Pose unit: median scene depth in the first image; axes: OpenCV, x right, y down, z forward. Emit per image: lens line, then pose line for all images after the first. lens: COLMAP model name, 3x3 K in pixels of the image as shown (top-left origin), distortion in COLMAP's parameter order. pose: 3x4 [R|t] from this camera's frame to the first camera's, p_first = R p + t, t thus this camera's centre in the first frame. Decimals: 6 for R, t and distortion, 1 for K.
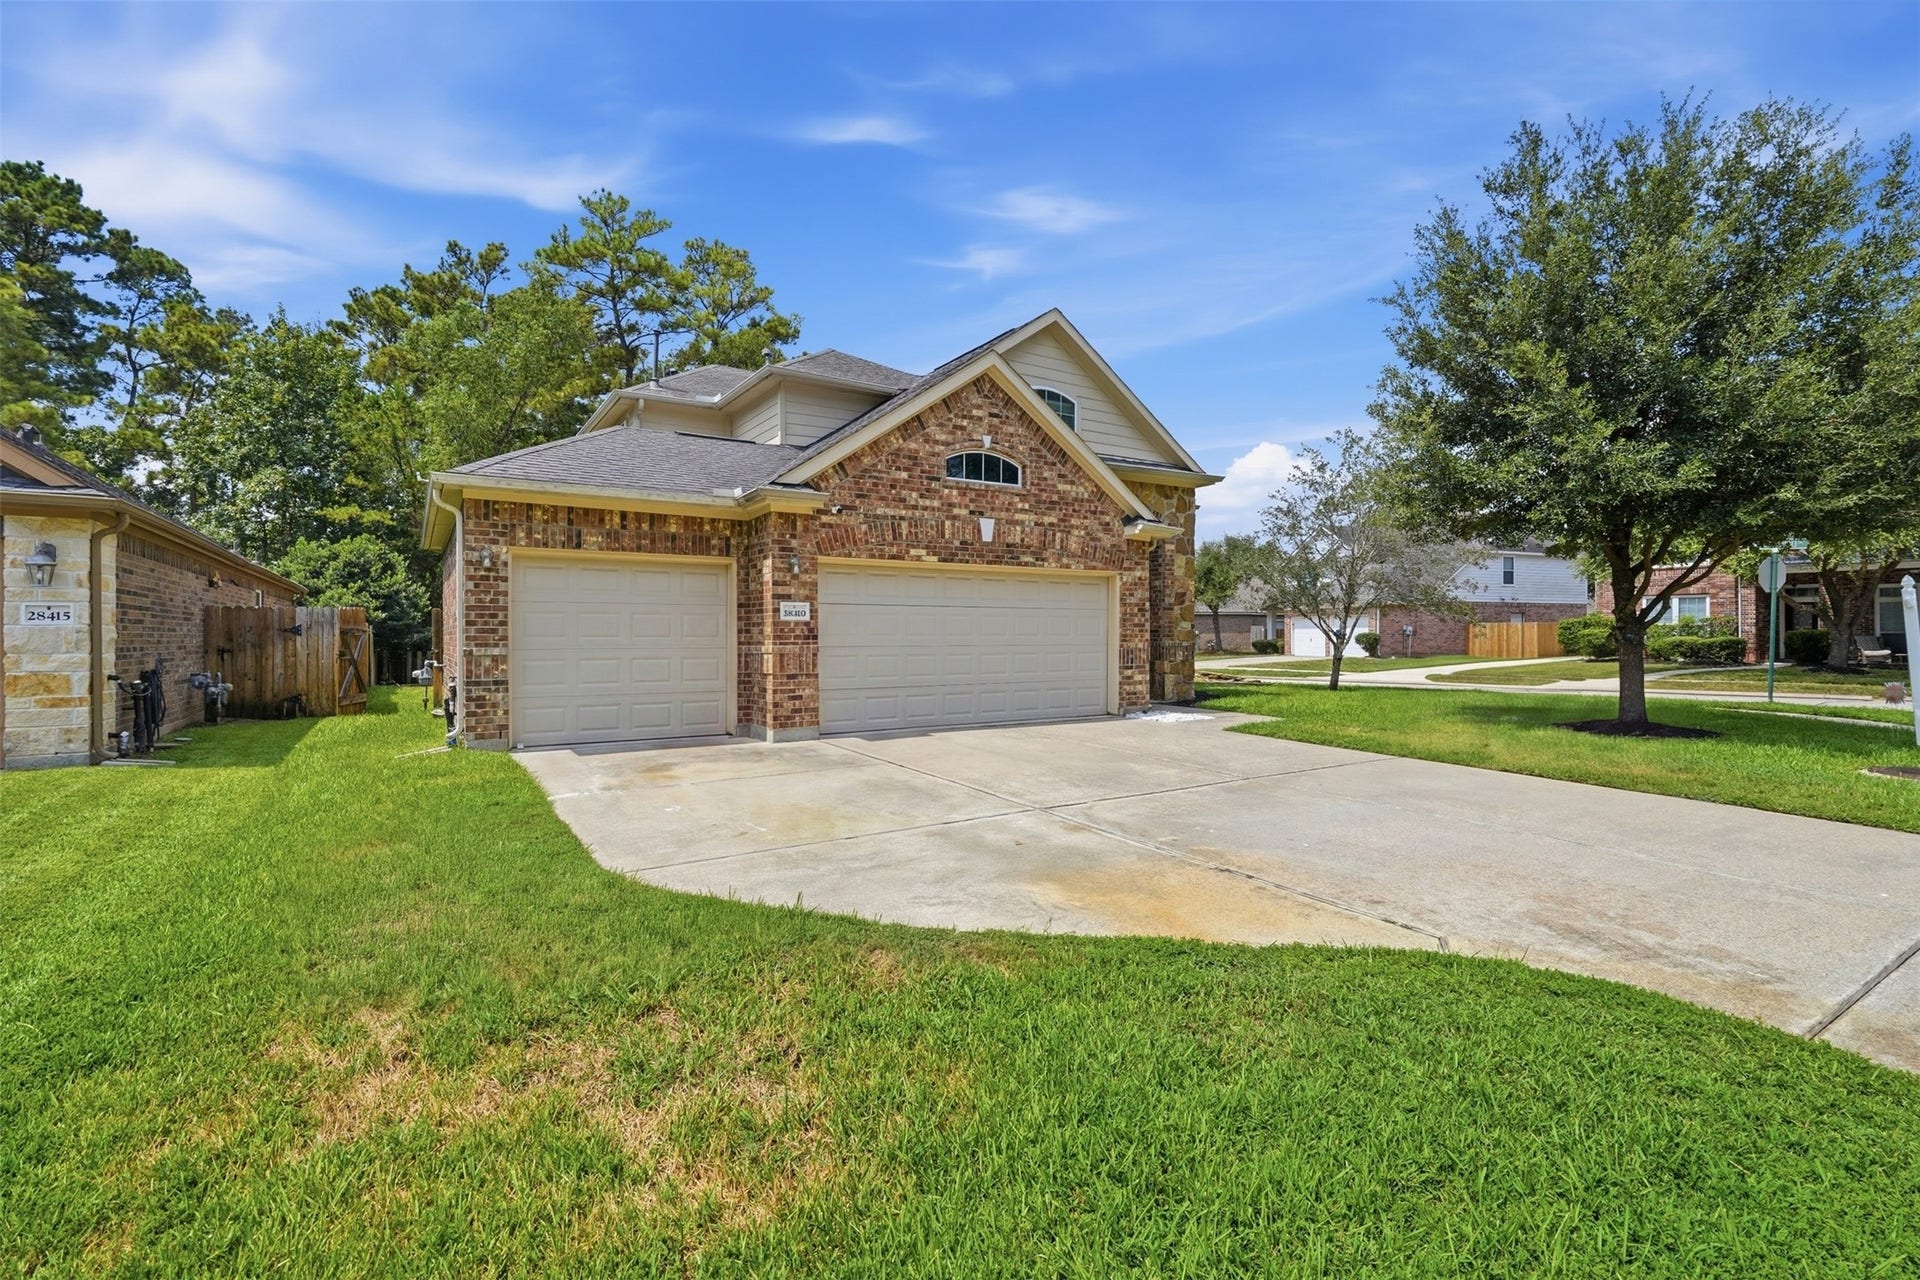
lens RADIAL K [[863.6, 0, 961.1], [0, 863.6, 632.0], [0, 0, 1]] dist [0.001596, -0.000945]
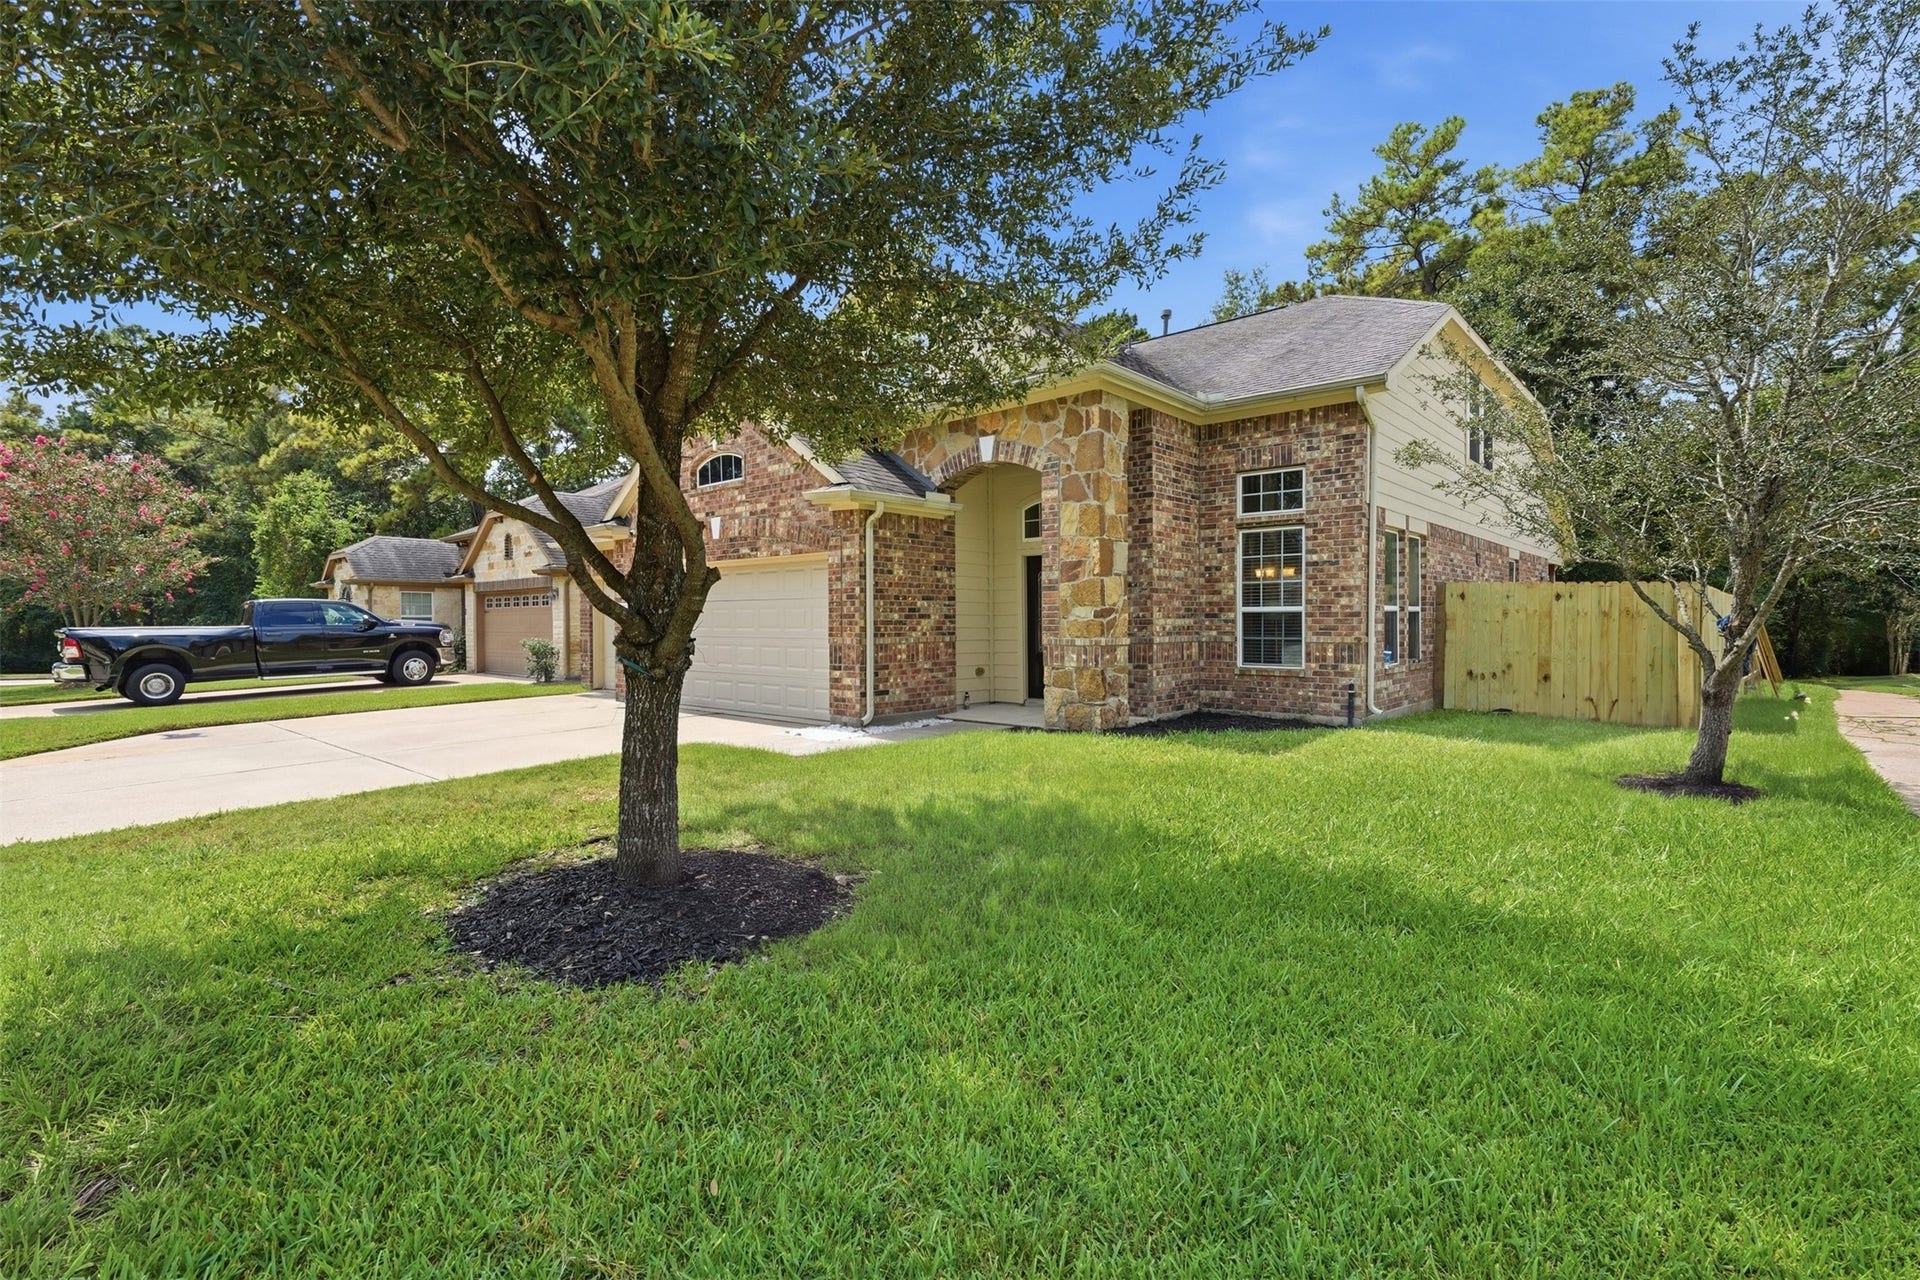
lens RADIAL K [[863.6, 0, 946.4], [0, 863.6, 632.0], [0, 0, 1]] dist [0.001596, -0.000945]
pose [[0.261007, 0.018305, -0.965163, 1.158667], [0.007288, 0.999754, 0.020932, -0.010666], [0.965309, -0.012497, 0.260810, 1.017250]]
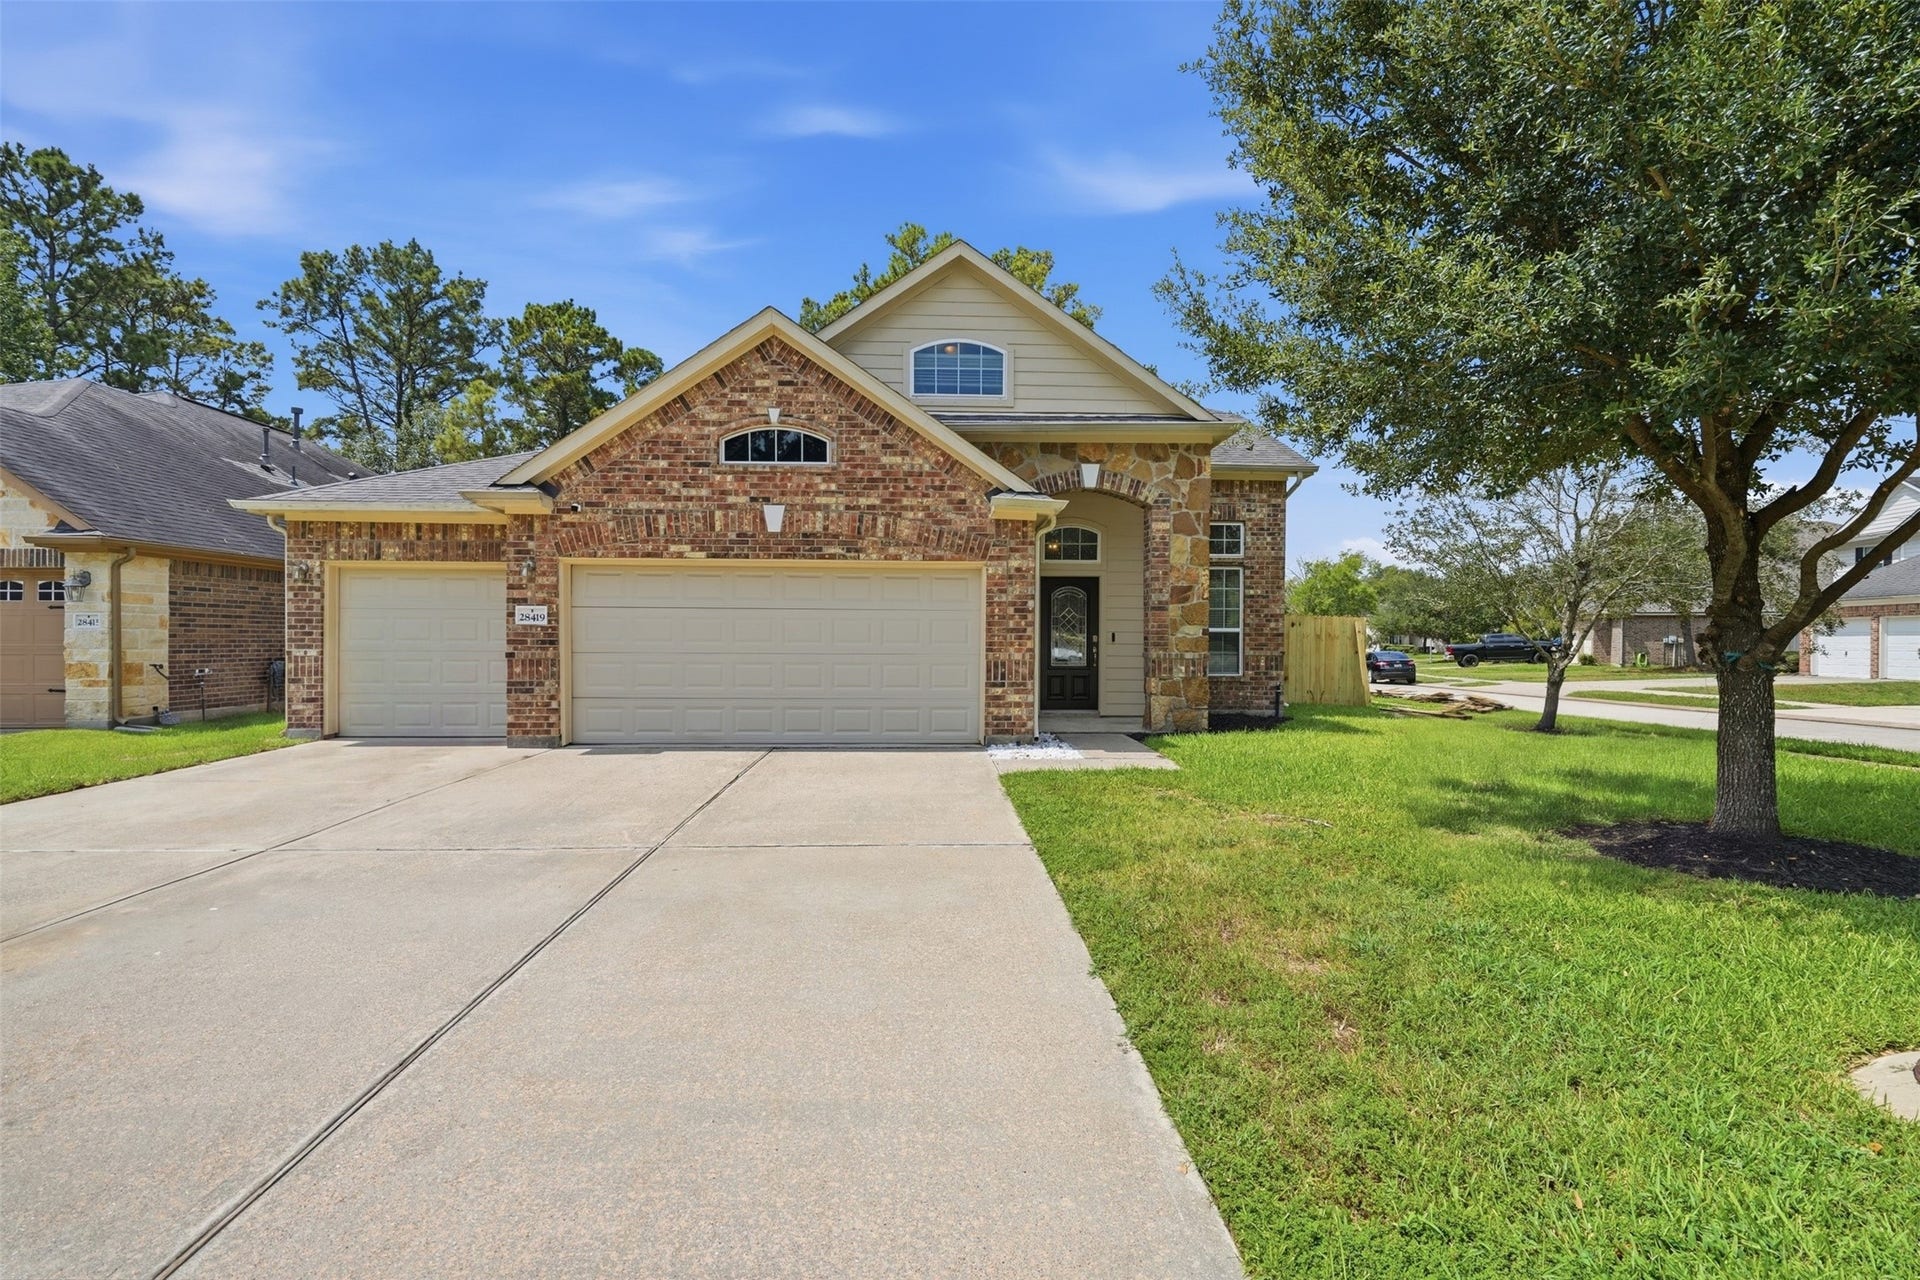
lens RADIAL K [[863.6, 0, 959.1], [0, 863.6, 647.5], [0, 0, 1]] dist [0.001596, -0.000945]
pose [[0.860077, 0.011610, -0.510032, 0.640770], [-0.005599, 0.999896, 0.013319, -0.002778], [0.510133, -0.008600, 0.860053, 0.363304]]
